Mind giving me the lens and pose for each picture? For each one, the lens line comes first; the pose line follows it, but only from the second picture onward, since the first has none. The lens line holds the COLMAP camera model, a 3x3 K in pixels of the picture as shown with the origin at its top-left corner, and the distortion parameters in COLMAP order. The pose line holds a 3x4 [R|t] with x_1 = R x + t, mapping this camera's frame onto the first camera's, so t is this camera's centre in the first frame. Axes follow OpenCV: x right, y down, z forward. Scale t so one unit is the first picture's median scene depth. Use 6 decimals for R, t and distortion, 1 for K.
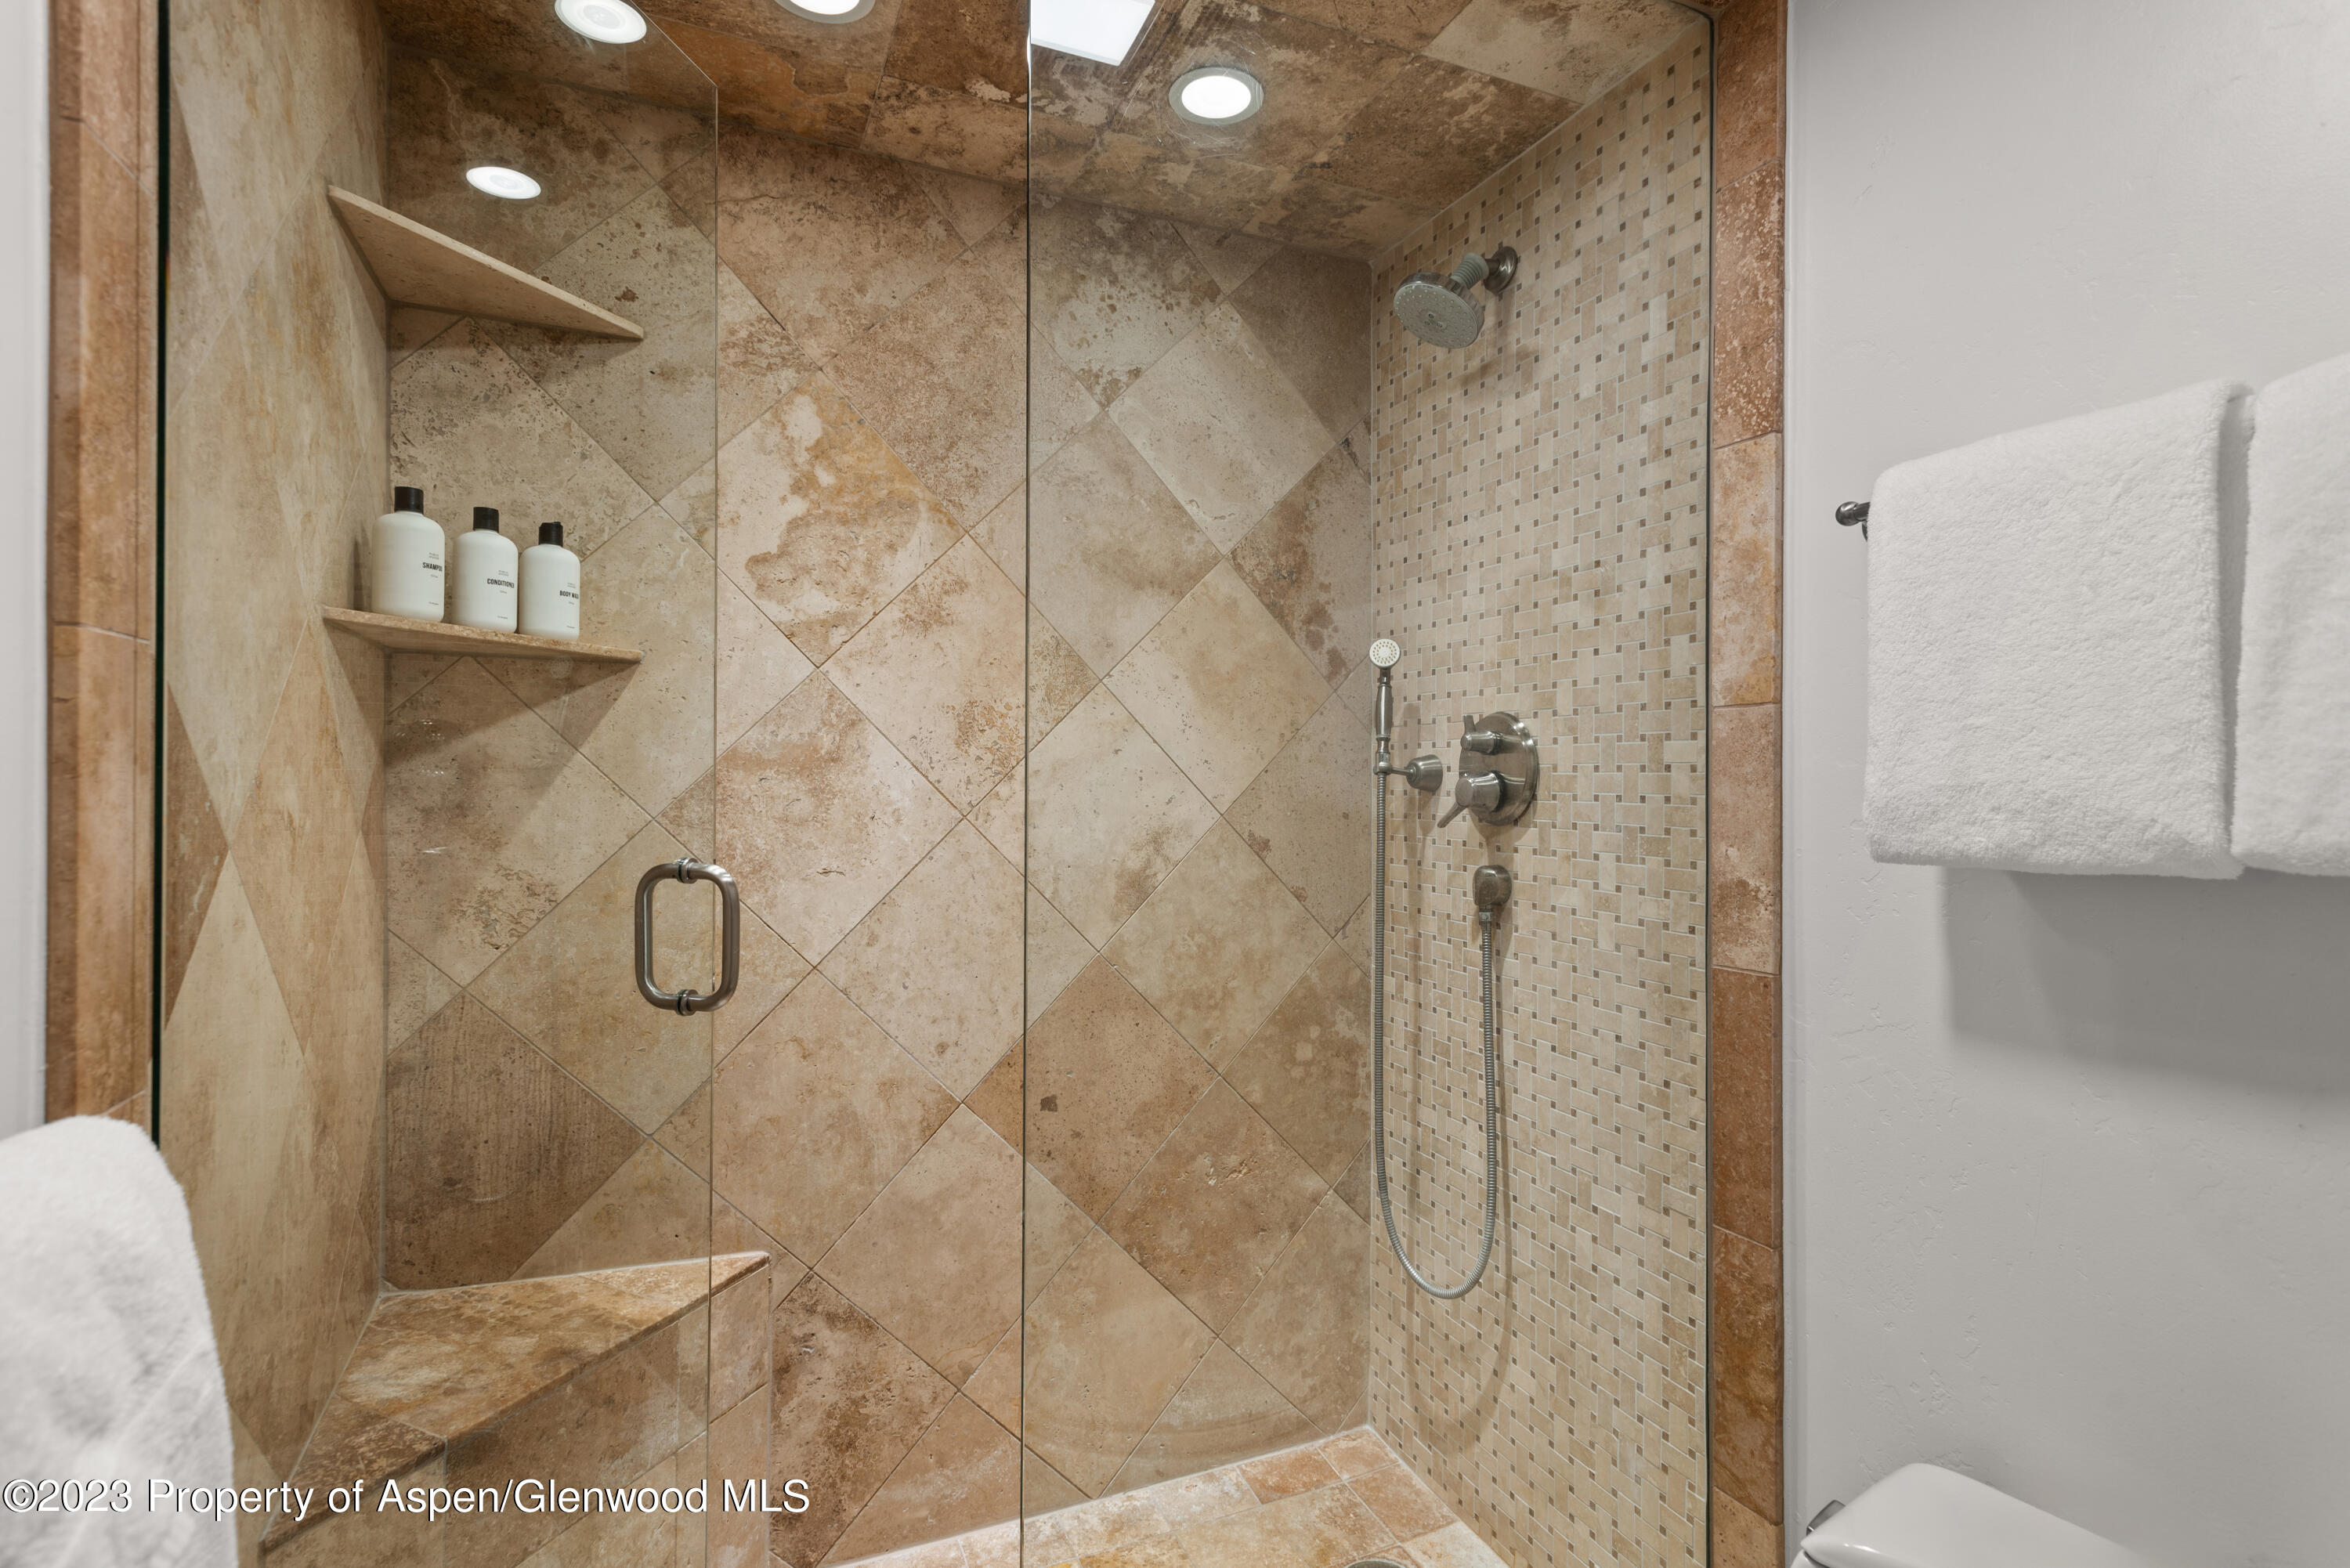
lens RADIAL K [[1117.0, 0, 1172.0], [0, 1117.0, 787.8], [0, 0, 1]] dist [0.020361, -0.007019]
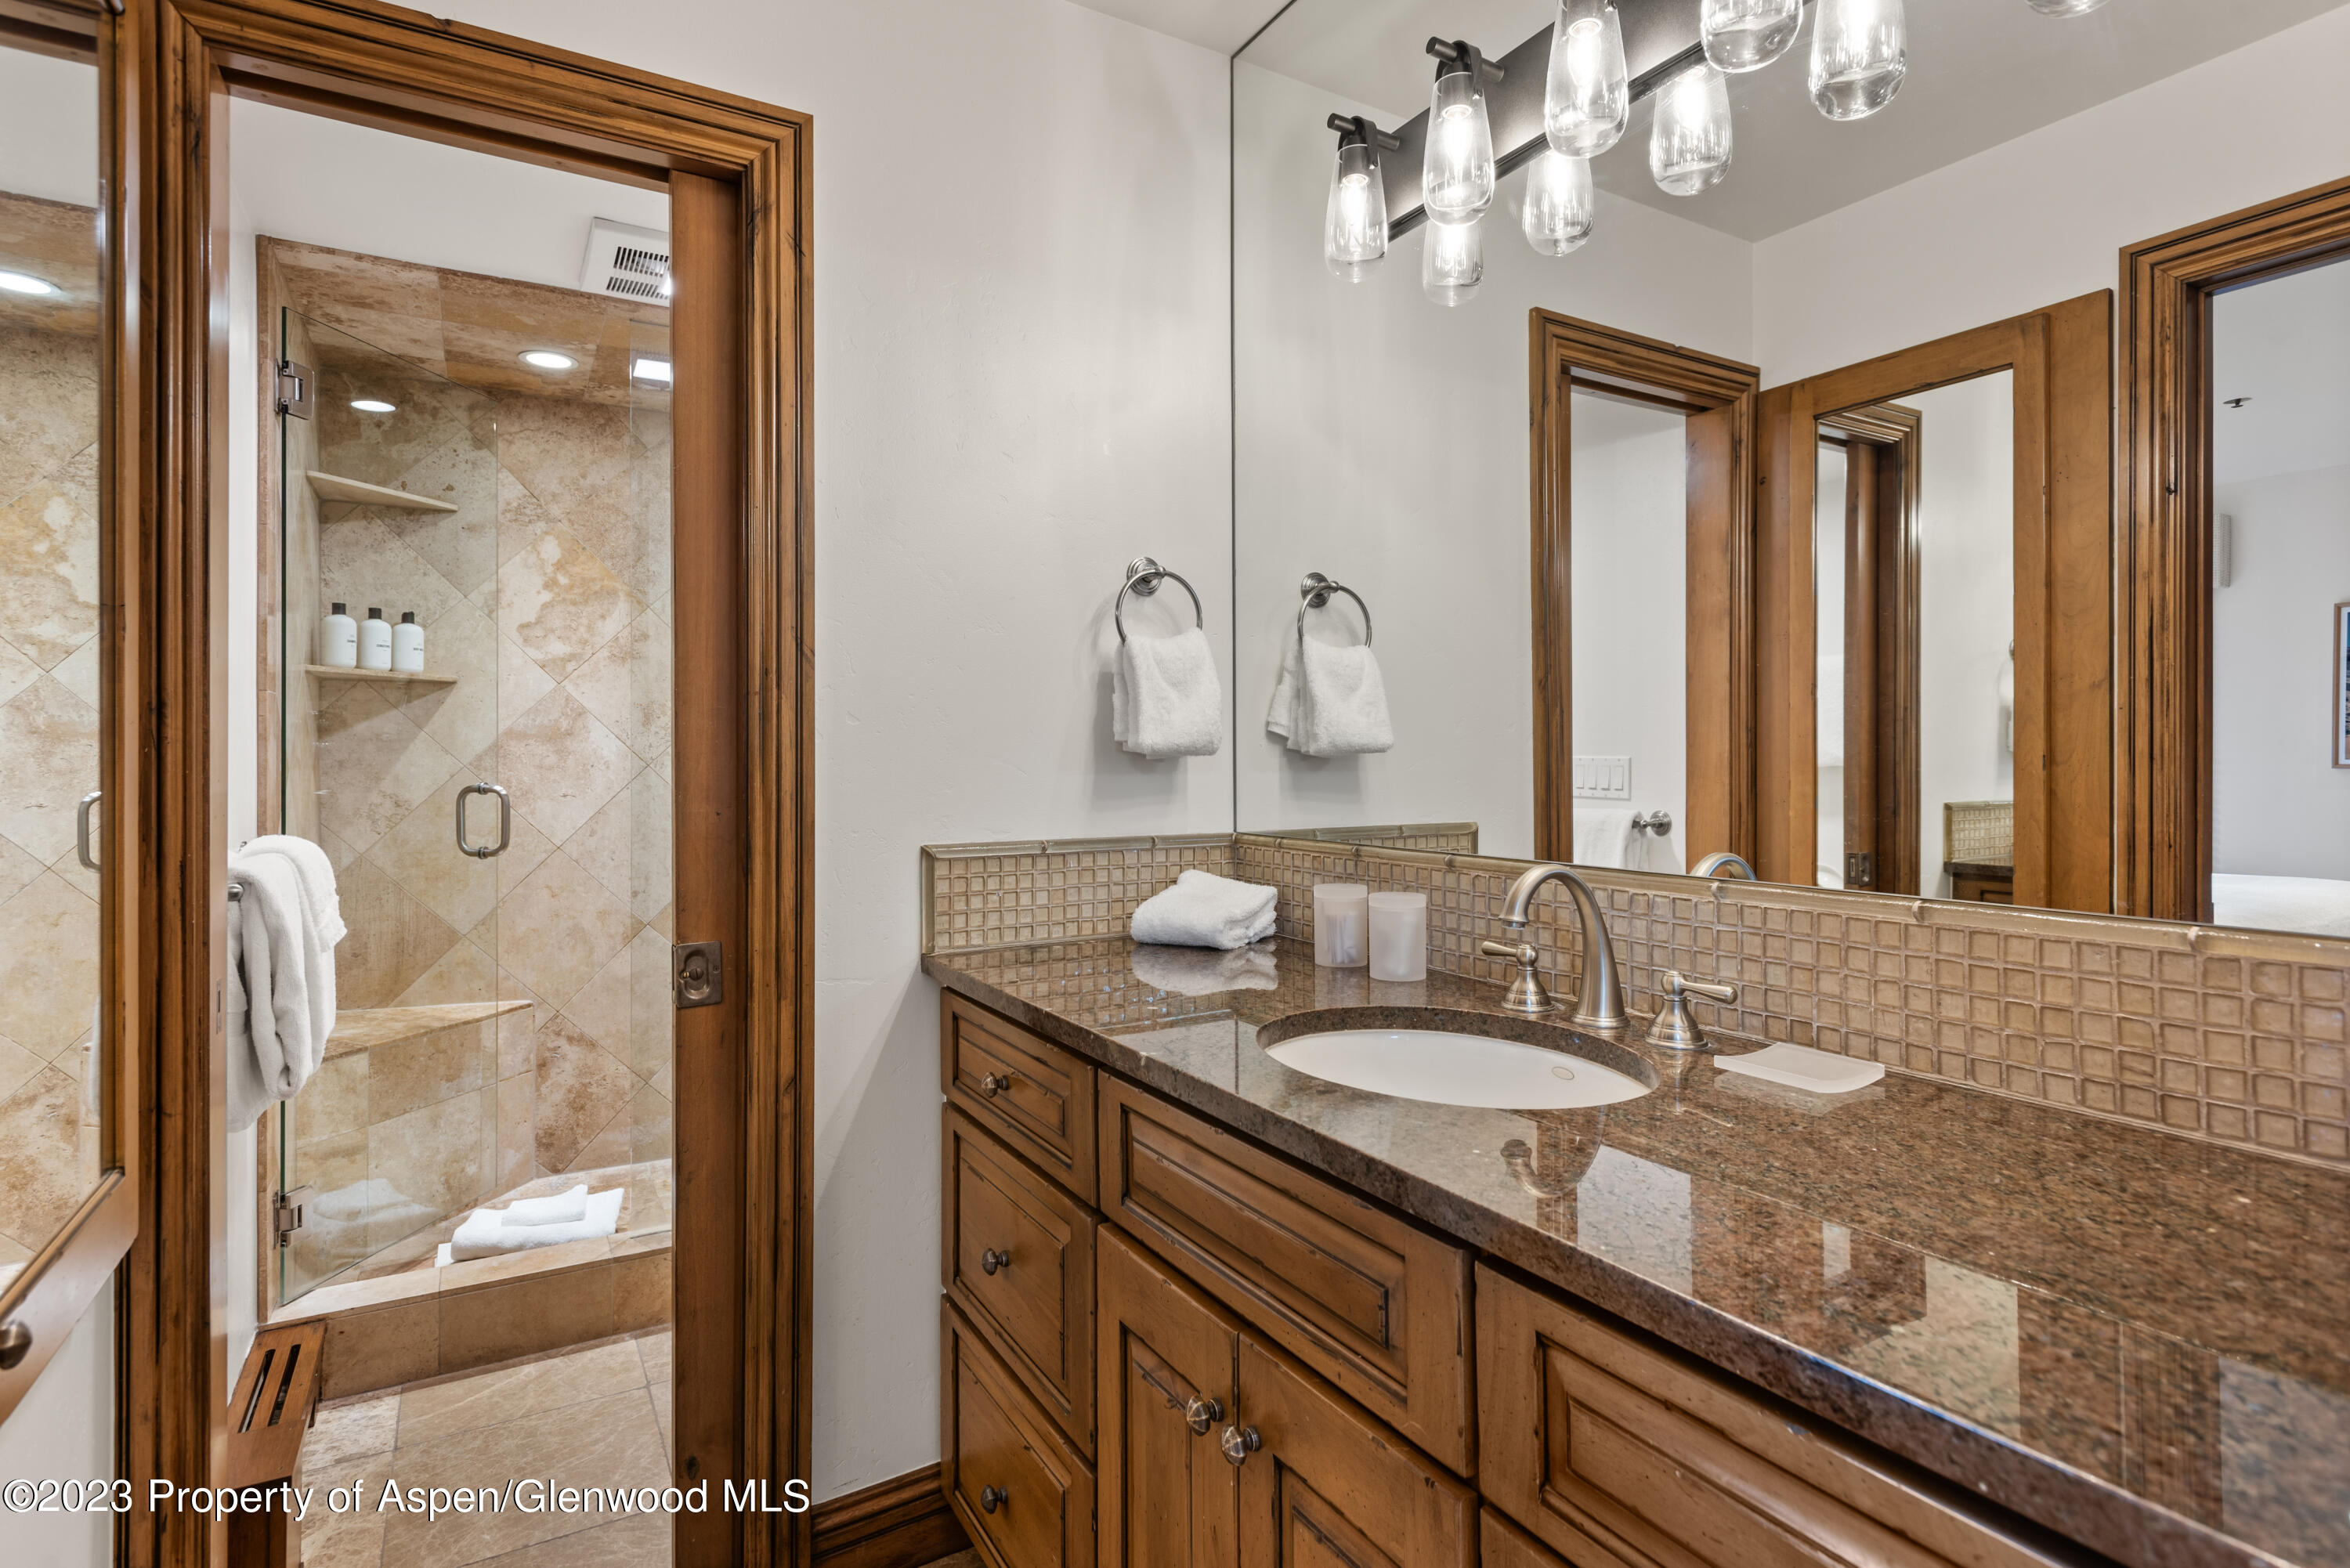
lens RADIAL K [[1216.0, 0, 1189.7], [0, 1216.0, 761.0], [0, 0, 1]] dist [0.014954, -0.006619]
pose [[0.994331, -0.005669, 0.106175, 0.508149], [0.005494, 0.999983, 0.001940, 0.021120], [-0.106184, -0.001346, 0.994346, -1.120512]]
